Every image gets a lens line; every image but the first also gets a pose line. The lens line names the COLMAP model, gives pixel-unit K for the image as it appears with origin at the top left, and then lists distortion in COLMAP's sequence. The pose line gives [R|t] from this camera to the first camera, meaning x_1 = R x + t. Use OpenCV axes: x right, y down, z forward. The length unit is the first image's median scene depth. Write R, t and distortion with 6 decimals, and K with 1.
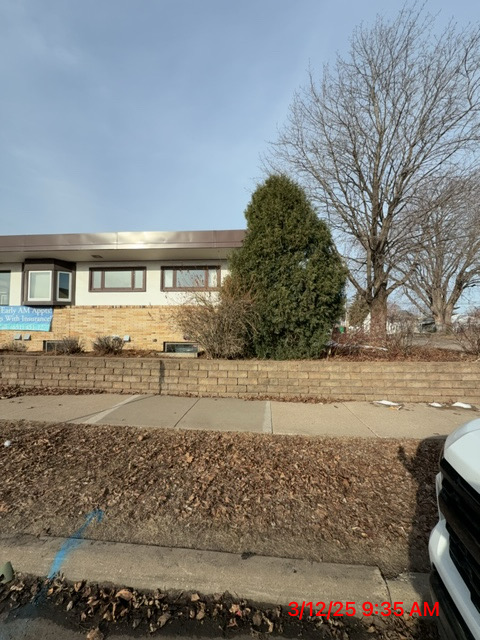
lens RADIAL K [[253.7, 0, 239.4], [0, 253.7, 319.6], [0, 0, 1]] dist [0.000808, -0.000450]
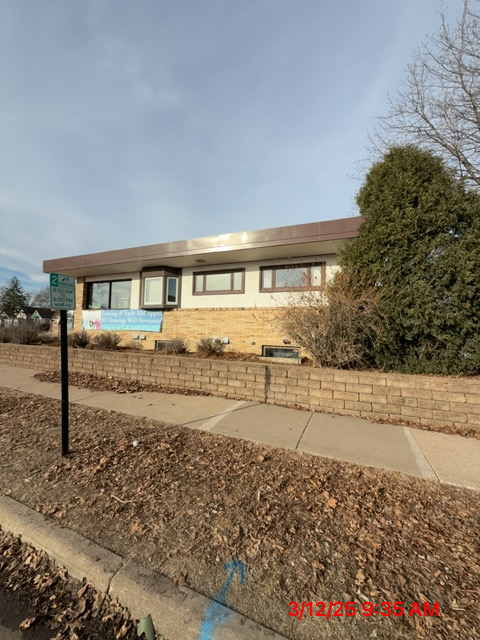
lens RADIAL K [[253.7, 0, 240.9], [0, 253.7, 319.8], [0, 0, 1]] dist [0.000808, -0.000450]
pose [[0.951643, 0.002578, -0.307196, -0.113026], [-0.006339, 0.999917, -0.011245, 0.003744], [0.307142, 0.012648, 0.951580, 0.089680]]
